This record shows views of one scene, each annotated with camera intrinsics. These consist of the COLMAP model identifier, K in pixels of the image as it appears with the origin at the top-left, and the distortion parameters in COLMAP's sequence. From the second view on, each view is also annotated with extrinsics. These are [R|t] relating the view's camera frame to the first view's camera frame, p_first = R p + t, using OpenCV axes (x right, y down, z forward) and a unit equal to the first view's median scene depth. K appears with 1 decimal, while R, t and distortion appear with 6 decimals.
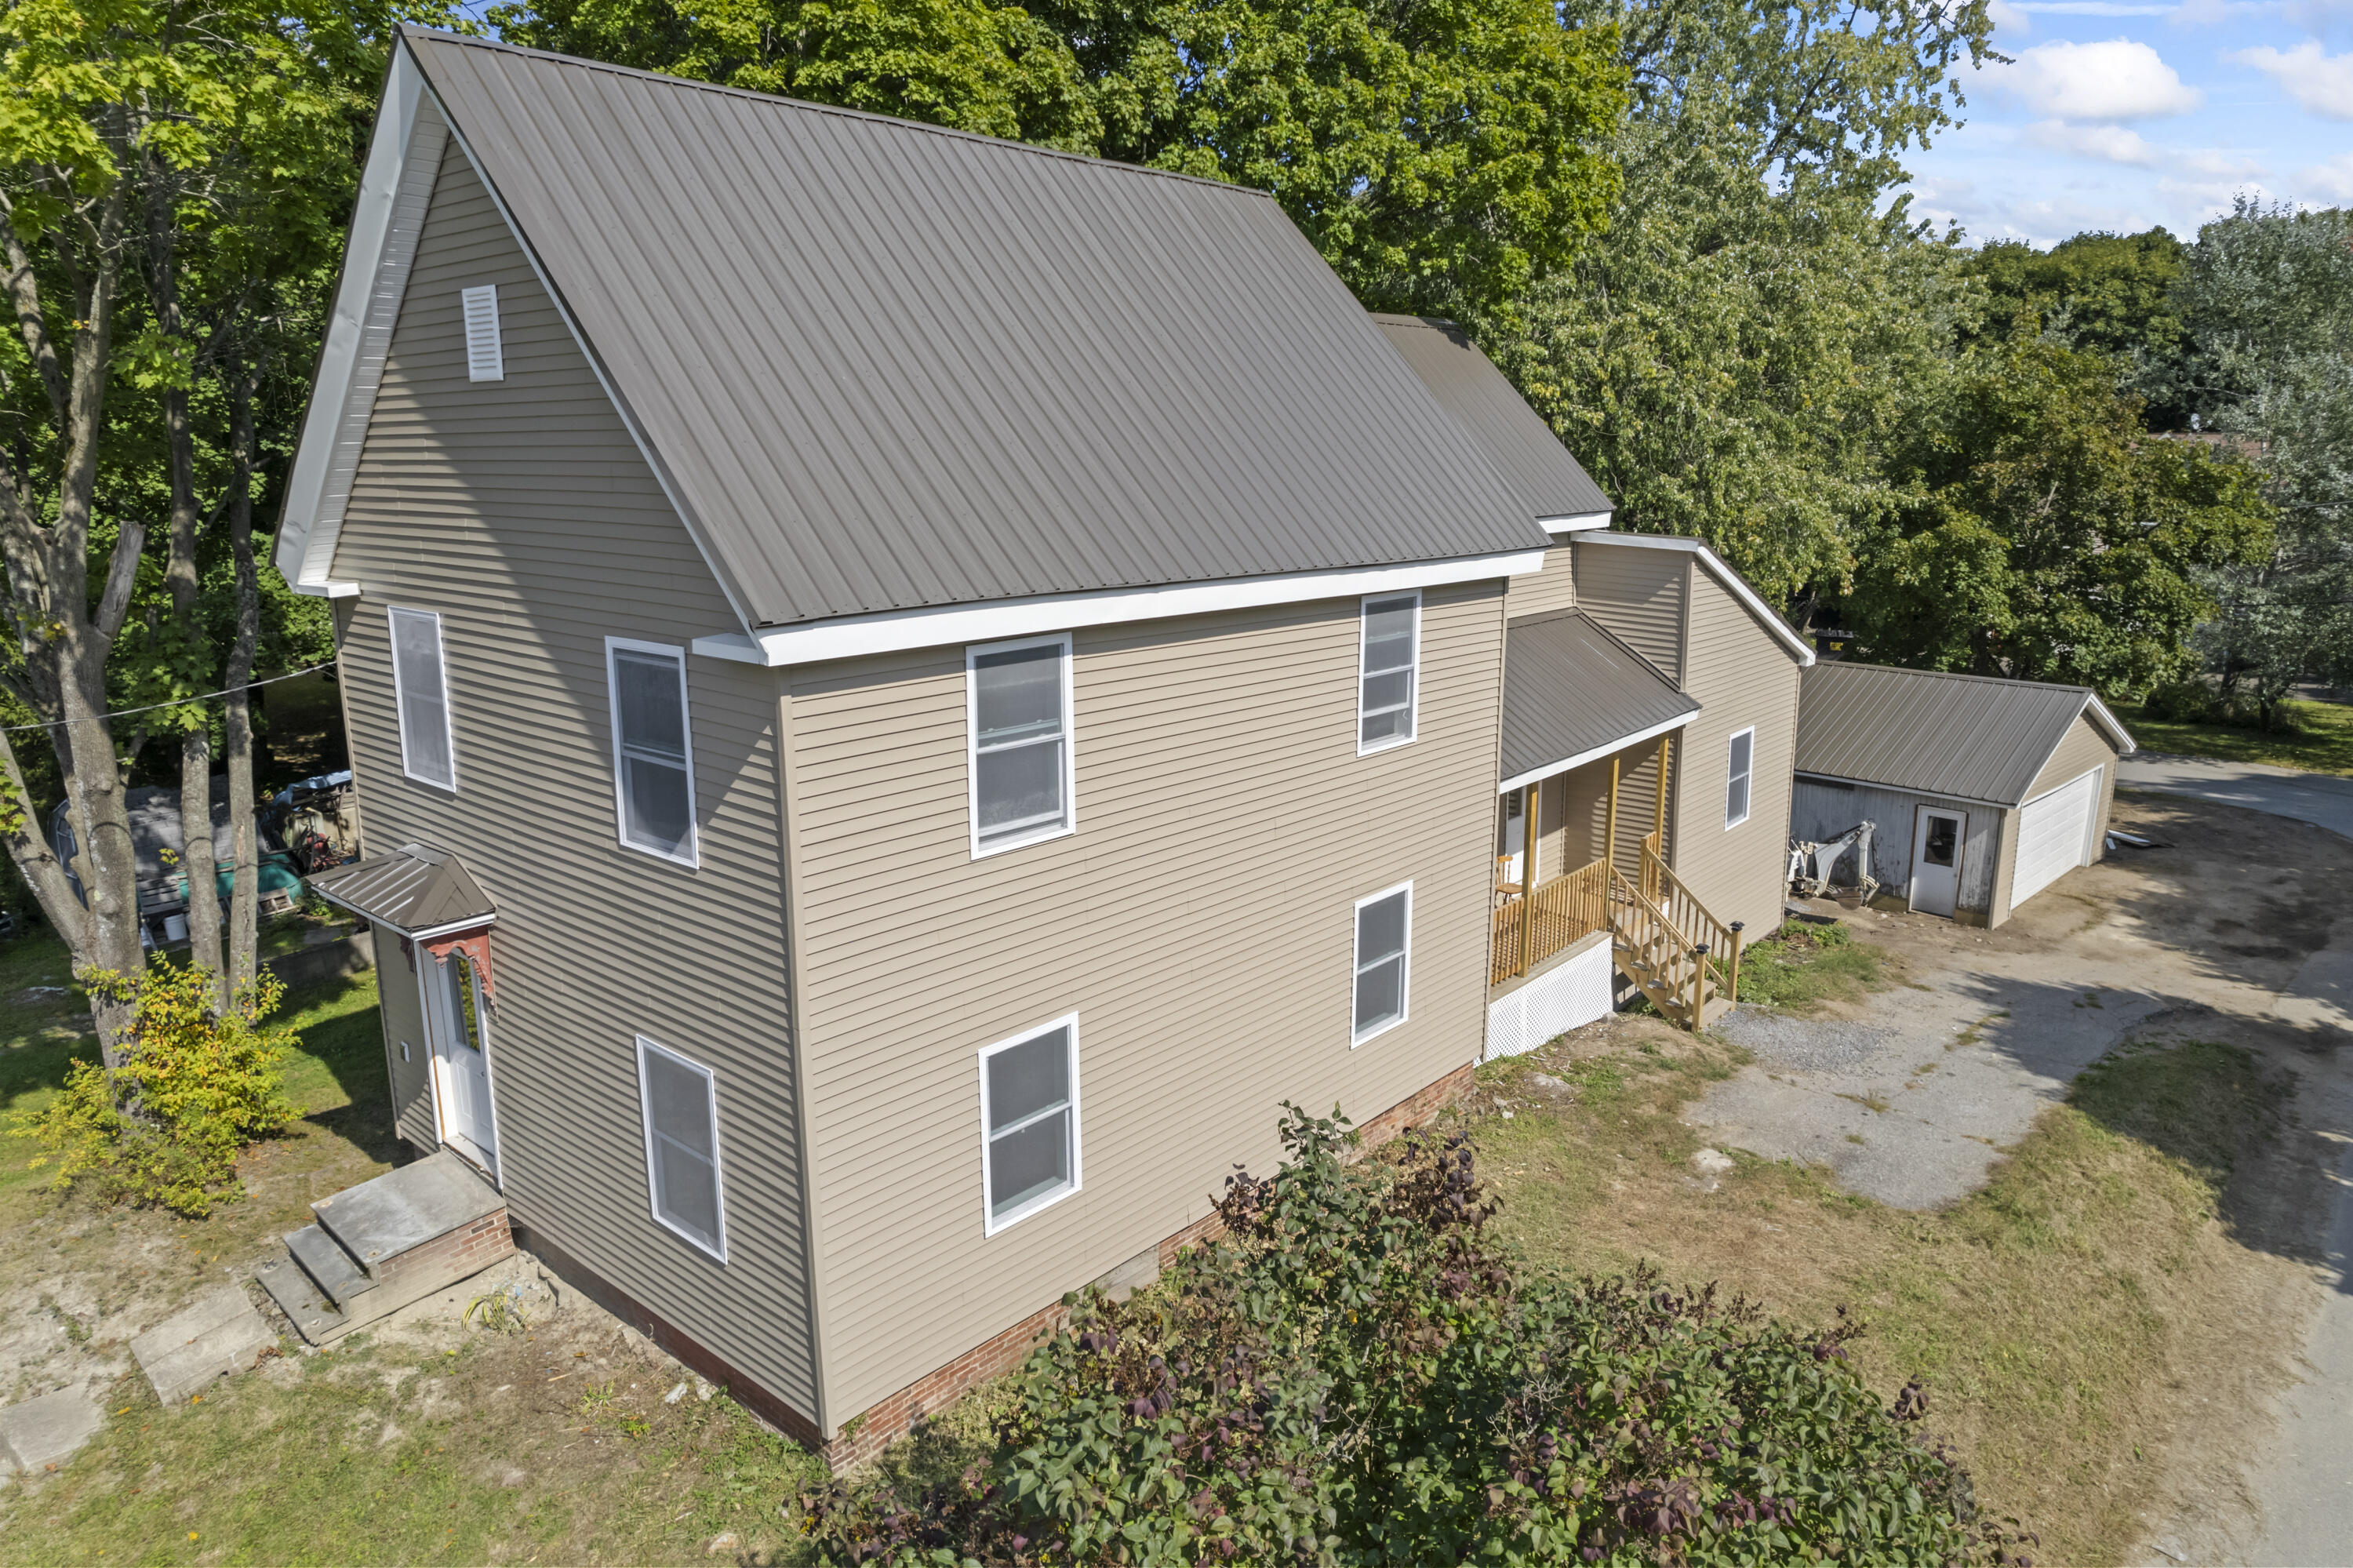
lens RADIAL K [[1508.8, 0, 1210.7], [0, 1508.8, 782.8], [0, 0, 1]] dist [-0.000798, 0.000446]
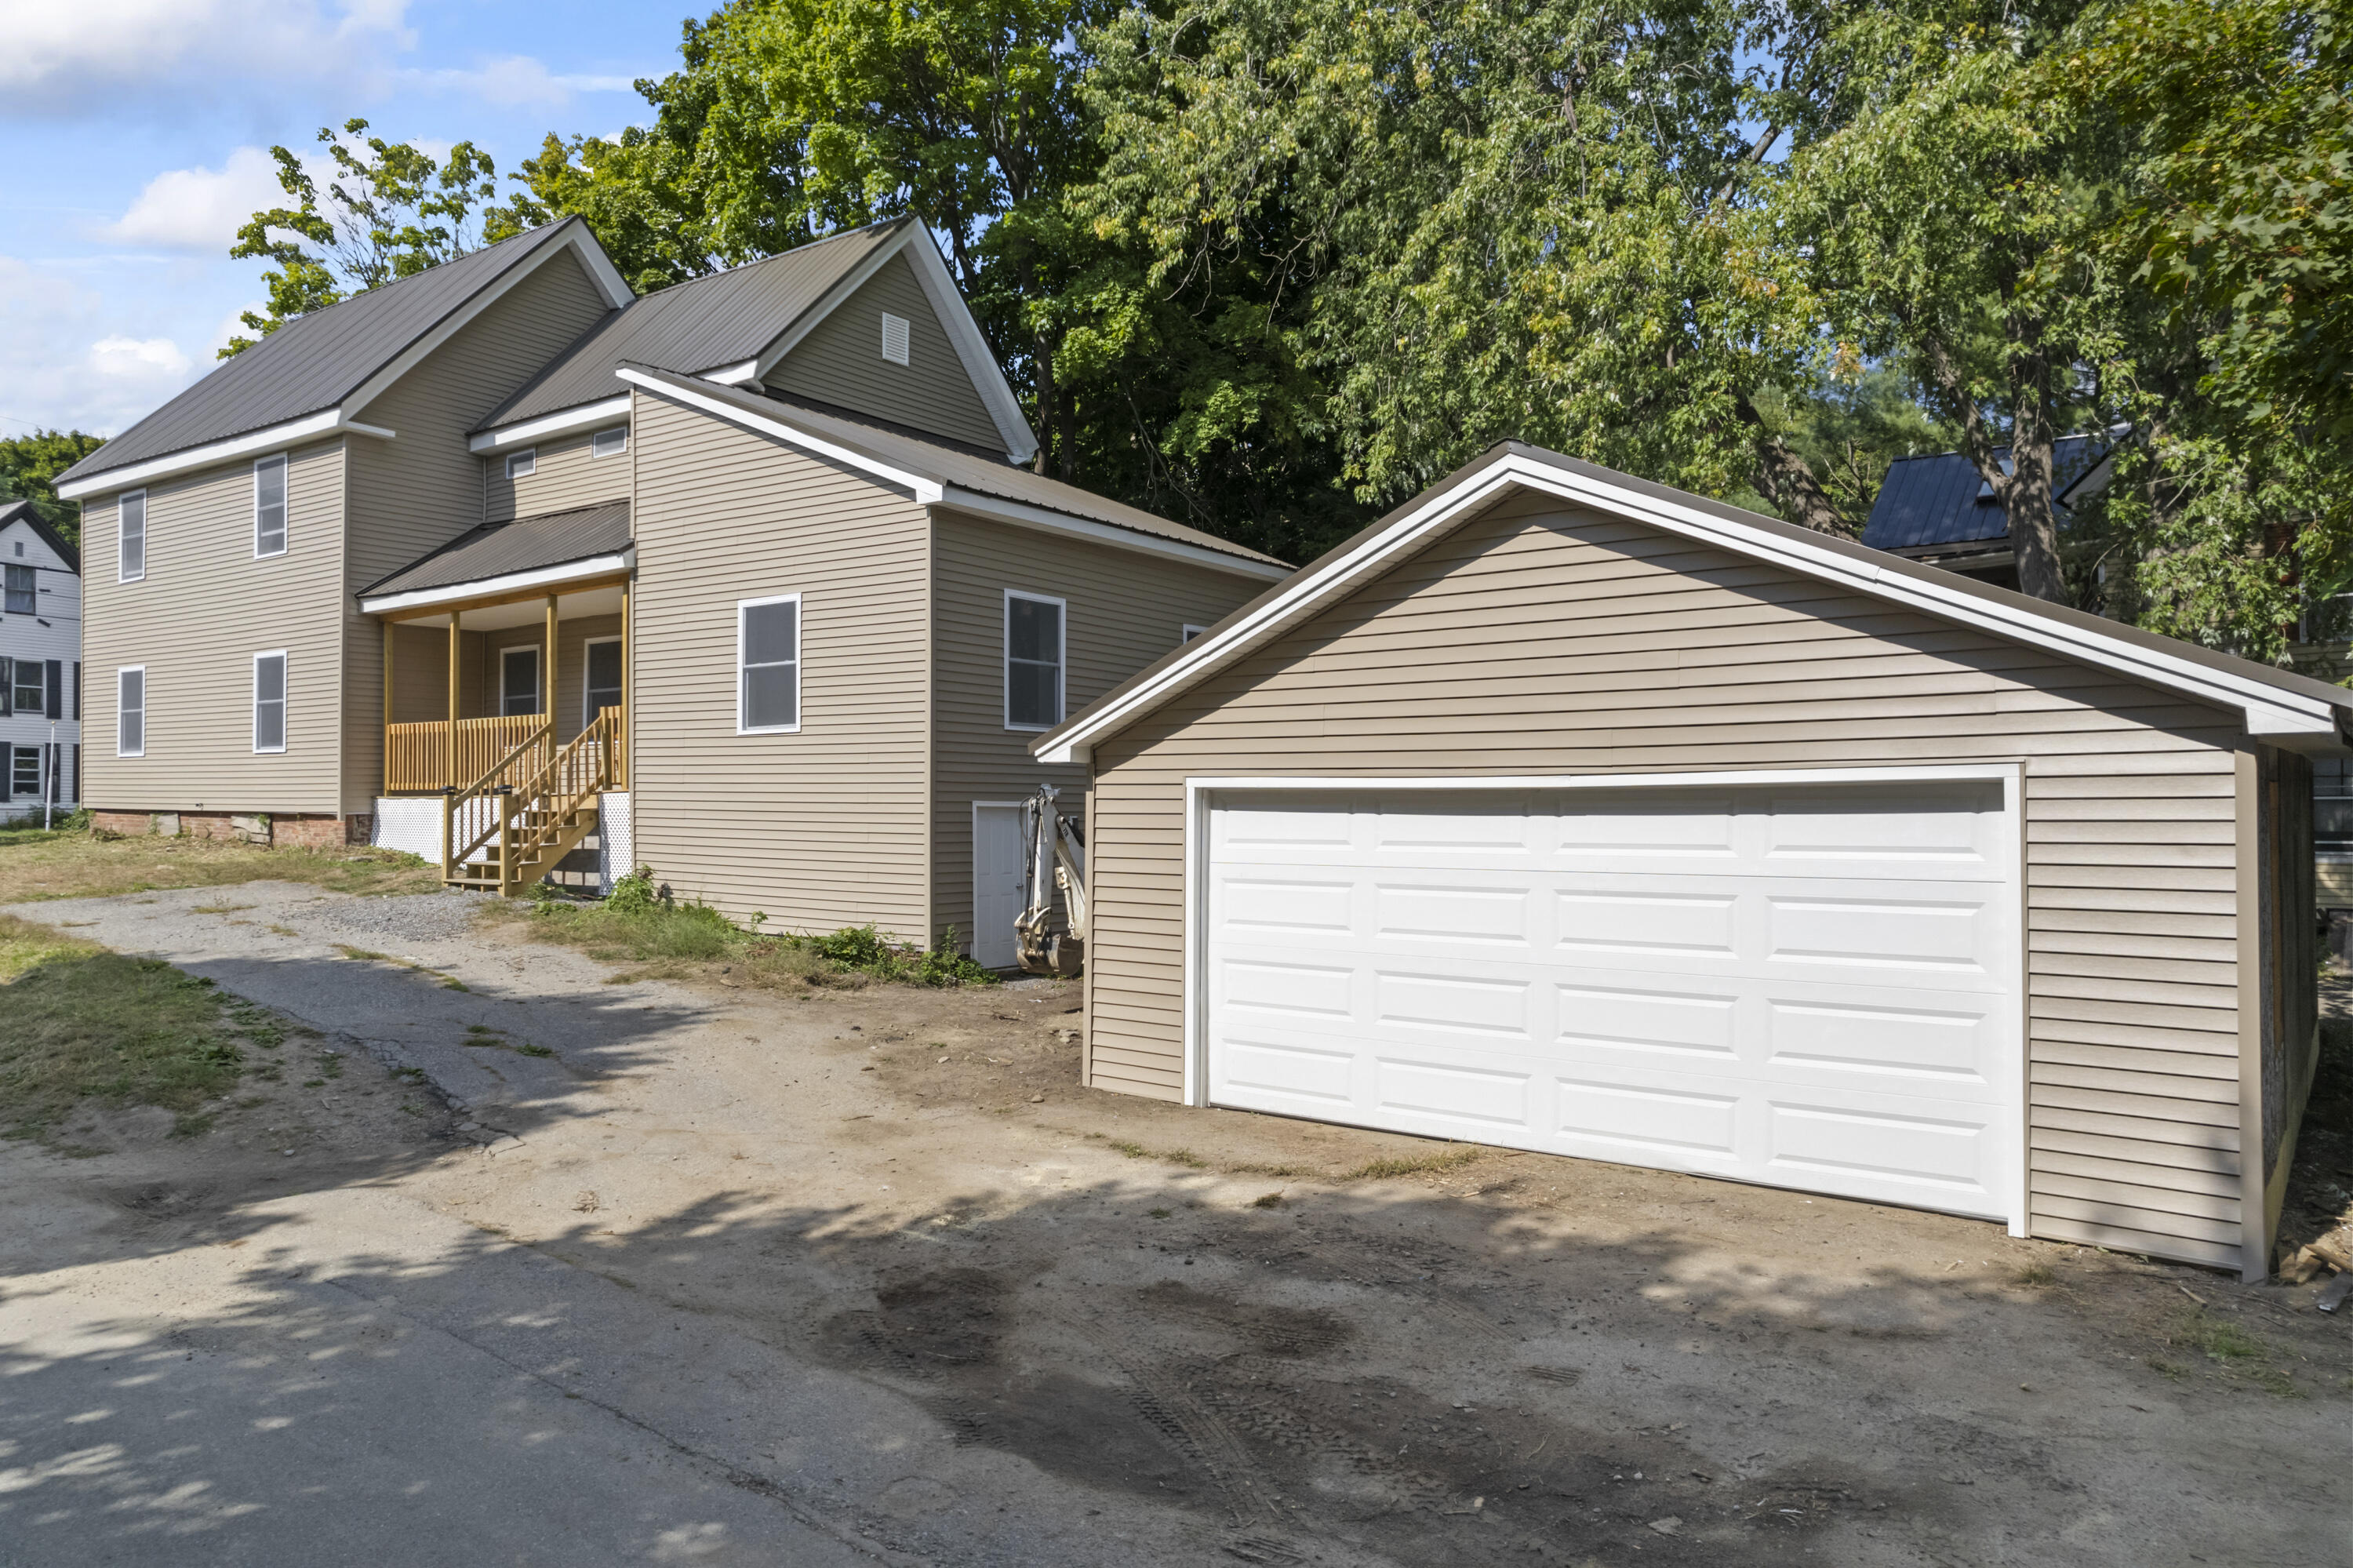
lens RADIAL K [[1551.3, 0, 1176.5], [0, 1551.3, 784.0], [0, 0, 1]] dist [-0.003050, -0.000714]
pose [[0.053236, -0.022363, -0.998332, 1.100202], [-0.217923, 0.975392, -0.033470, 0.035809], [0.974513, 0.219342, 0.047053, 1.177638]]
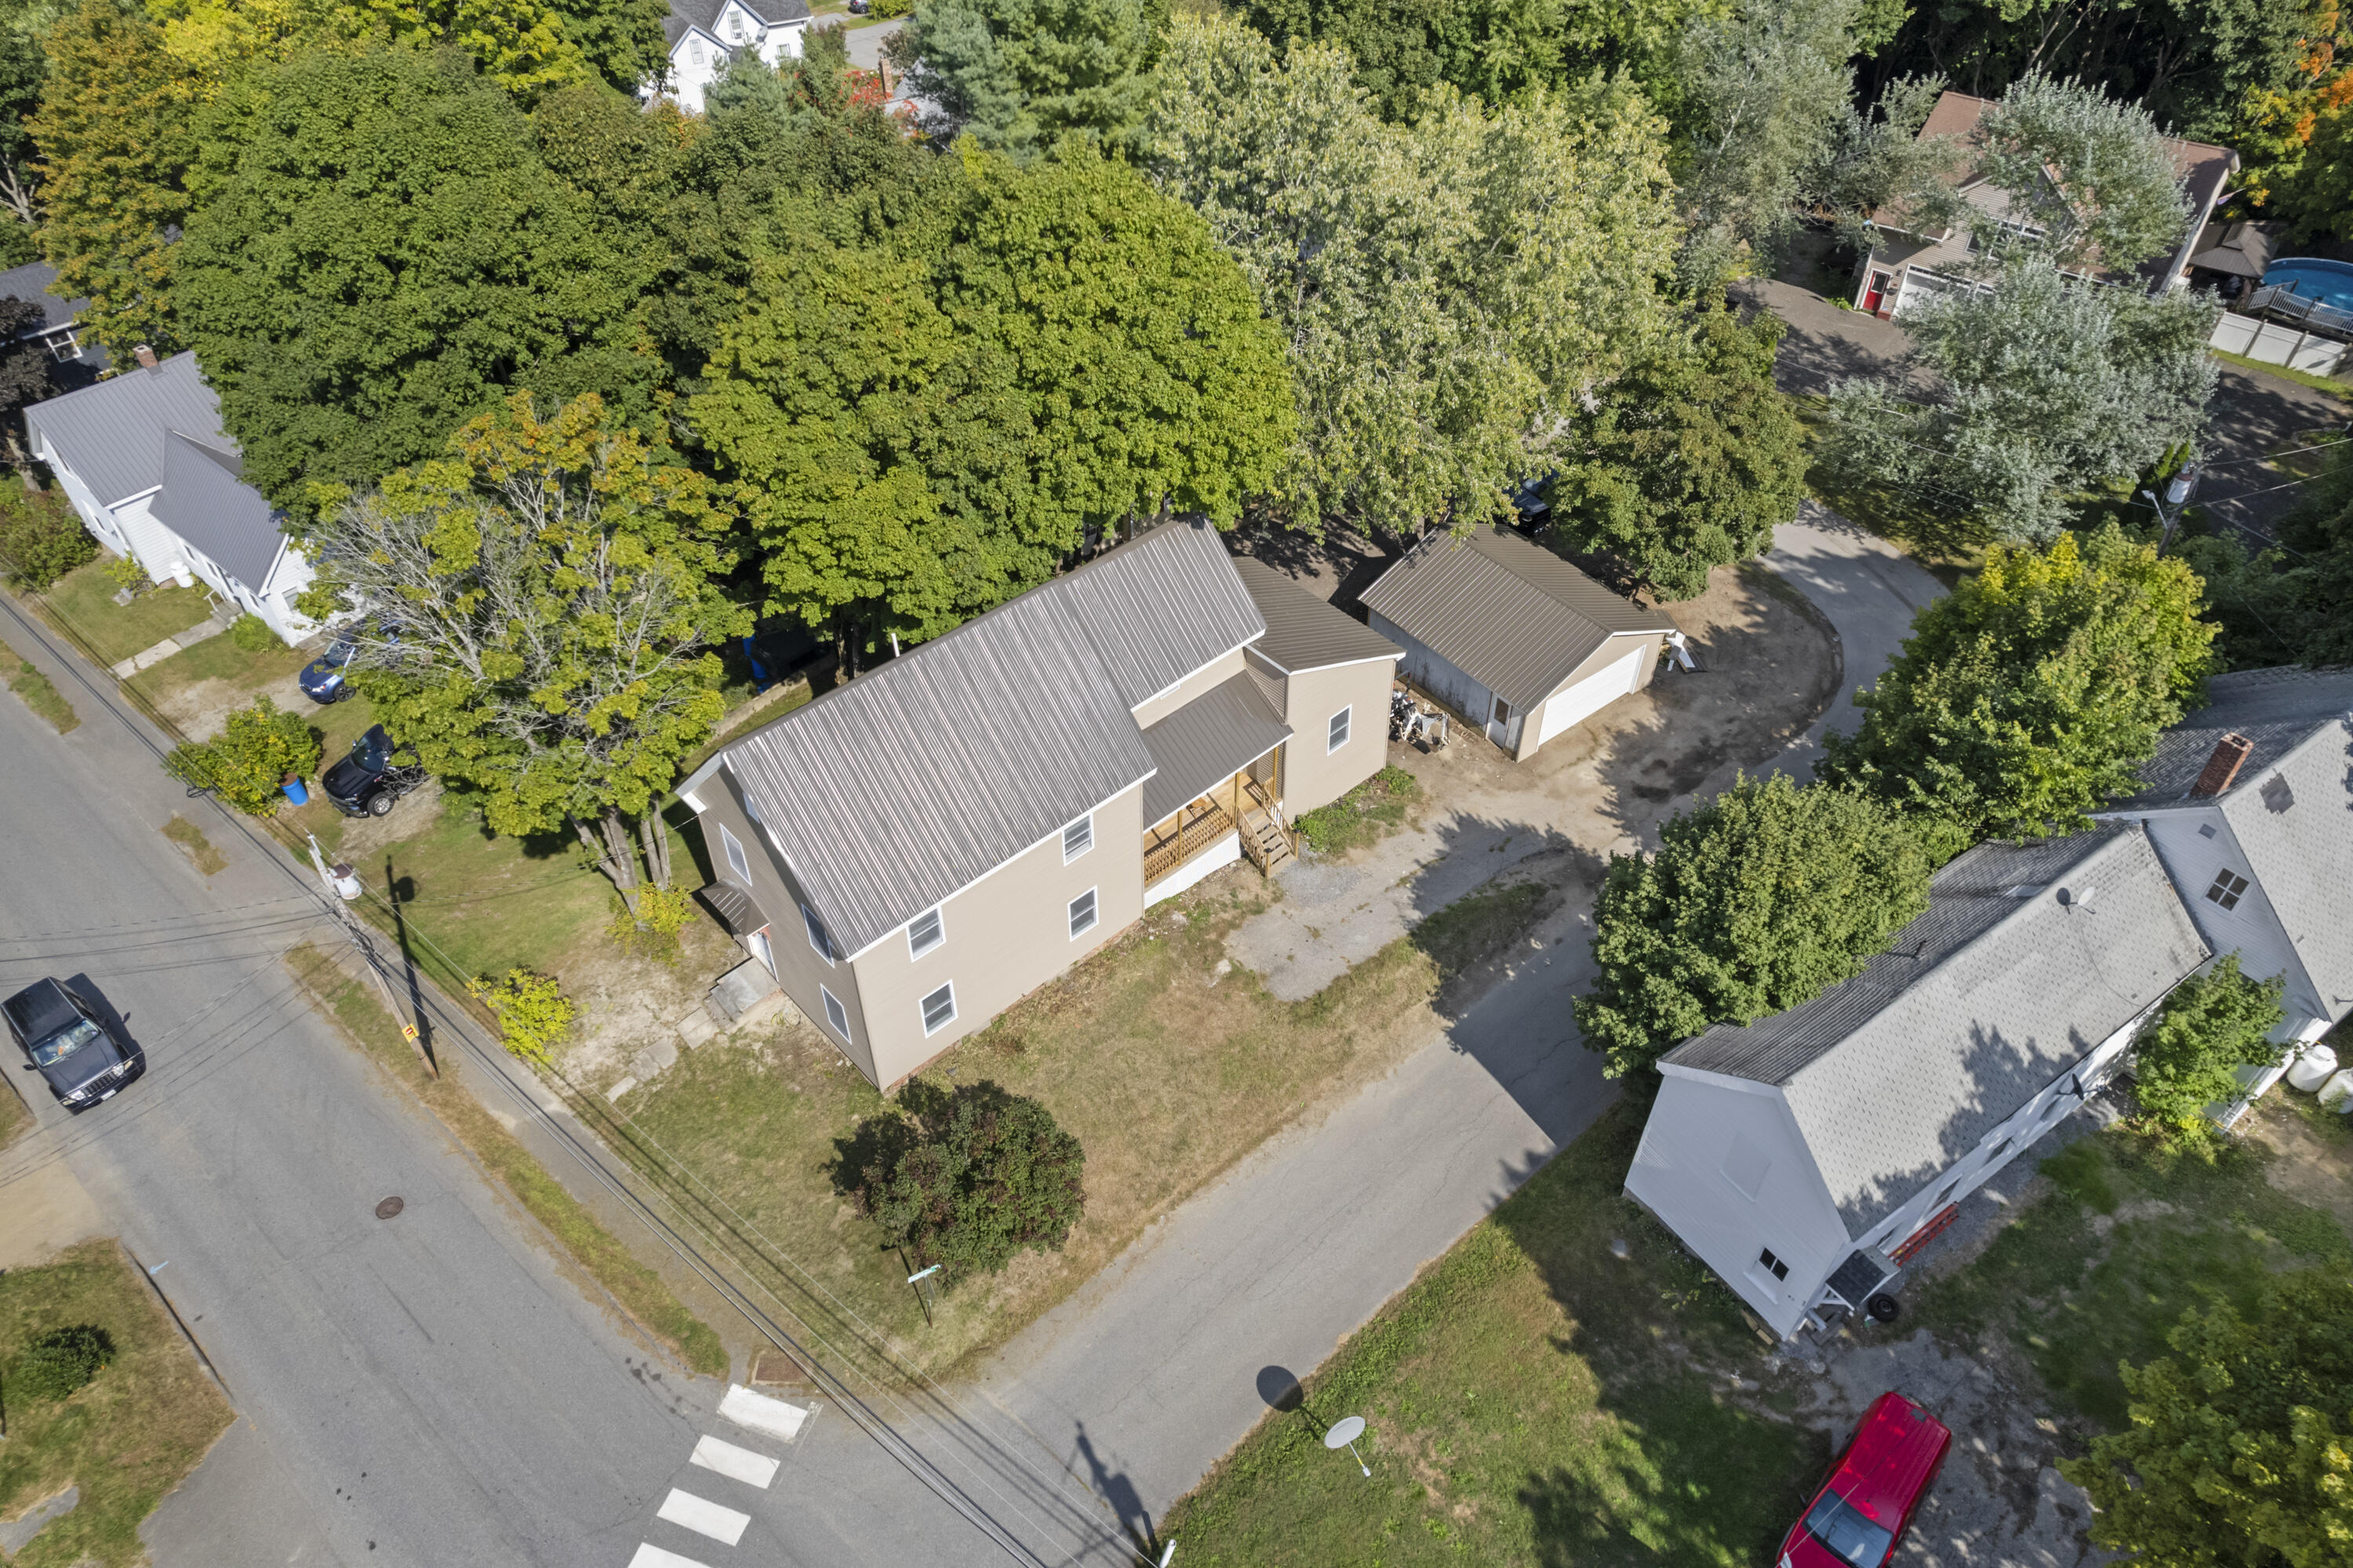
lens RADIAL K [[1551.3, 0, 1176.5], [0, 1551.3, 784.0], [0, 0, 1]] dist [-0.003050, -0.000714]
pose [[0.993834, 0.079912, -0.076863, 0.300473], [-0.034013, 0.879527, 0.474631, -0.886366], [0.105532, -0.469090, 0.876822, -0.818528]]
